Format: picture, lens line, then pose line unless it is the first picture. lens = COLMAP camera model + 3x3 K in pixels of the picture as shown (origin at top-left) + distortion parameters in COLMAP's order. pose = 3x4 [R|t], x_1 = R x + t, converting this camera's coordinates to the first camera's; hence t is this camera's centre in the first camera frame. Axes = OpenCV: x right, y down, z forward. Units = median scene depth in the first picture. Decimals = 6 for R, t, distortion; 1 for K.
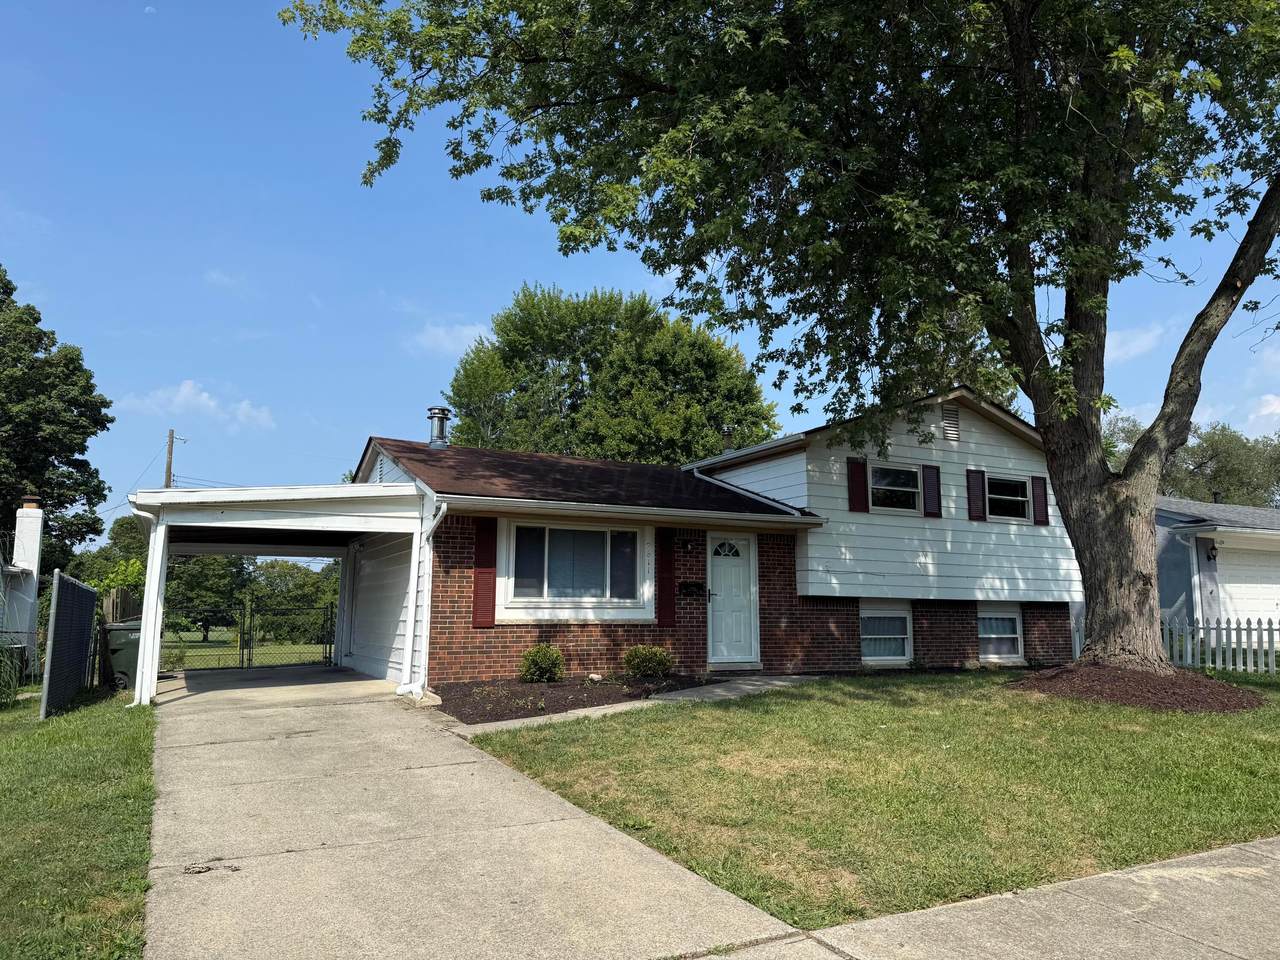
lens RADIAL K [[884.4, 0, 640.0], [0, 884.4, 480.0], [0, 0, 1]] dist [0.154341, -0.252394]
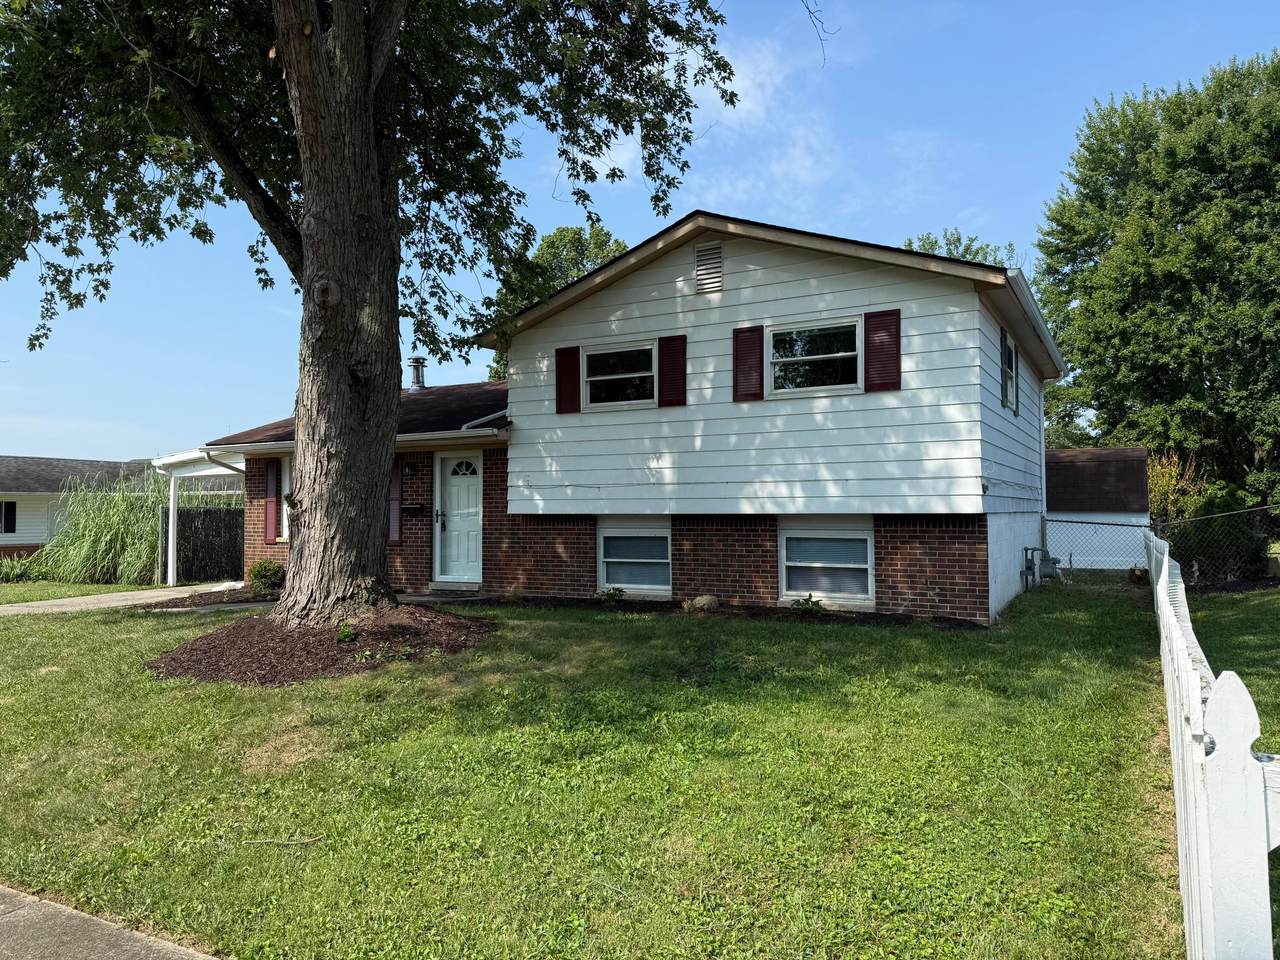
lens RADIAL K [[884.4, 0, 640.0], [0, 884.4, 480.0], [0, 0, 1]] dist [0.154341, -0.252394]
pose [[0.560437, -0.035460, -0.827437, 1.003310], [0.131732, 0.990181, 0.046790, 0.070144], [0.817653, -0.135223, 0.559605, 0.604779]]
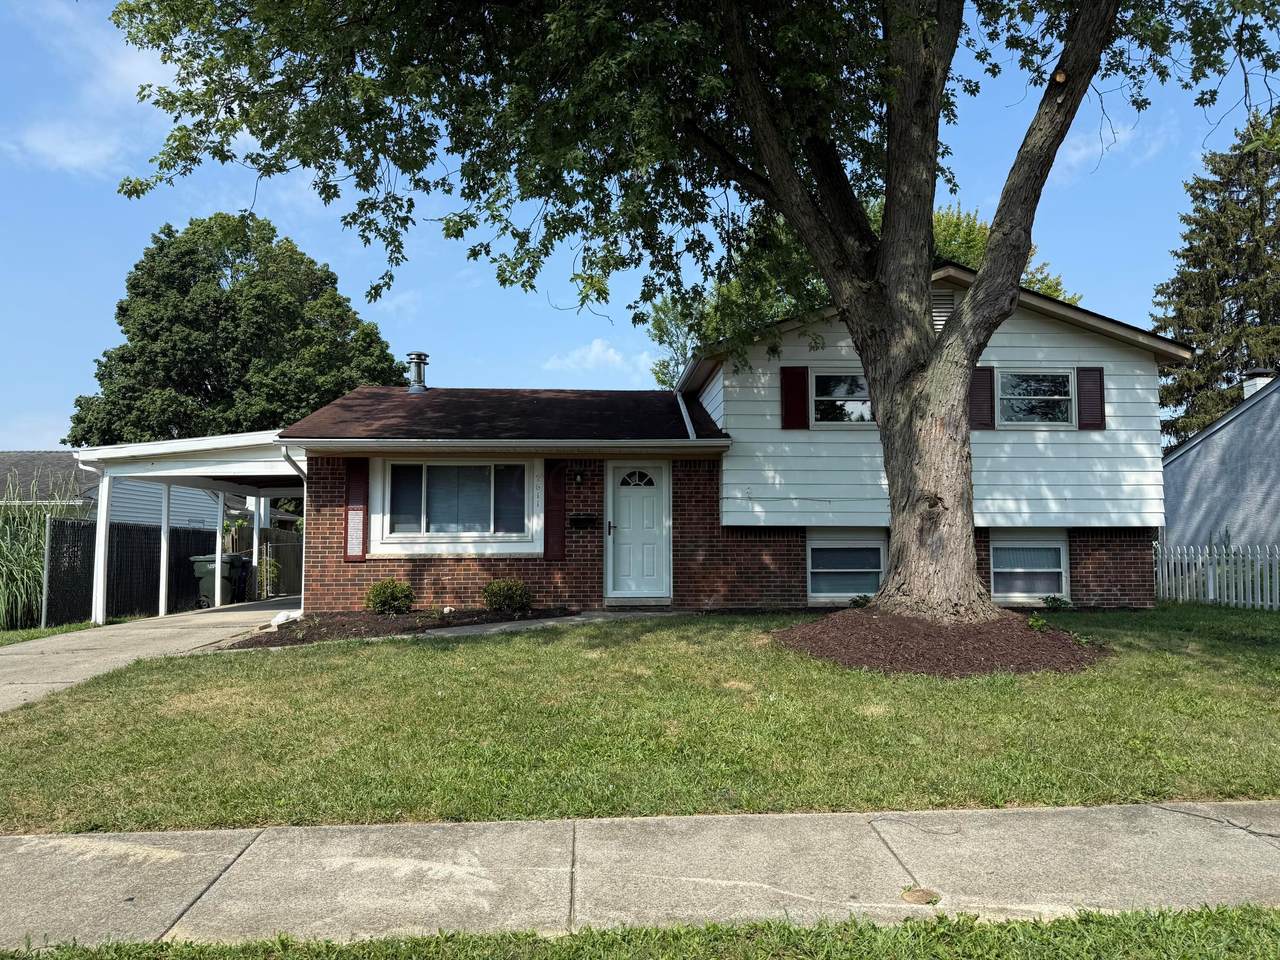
lens RADIAL K [[884.4, 0, 640.0], [0, 884.4, 480.0], [0, 0, 1]] dist [0.154341, -0.252394]
pose [[0.910297, -0.035934, -0.412394, 0.481455], [0.067858, 0.995702, 0.063027, 0.020906], [0.408357, -0.085357, 0.908823, 0.151113]]
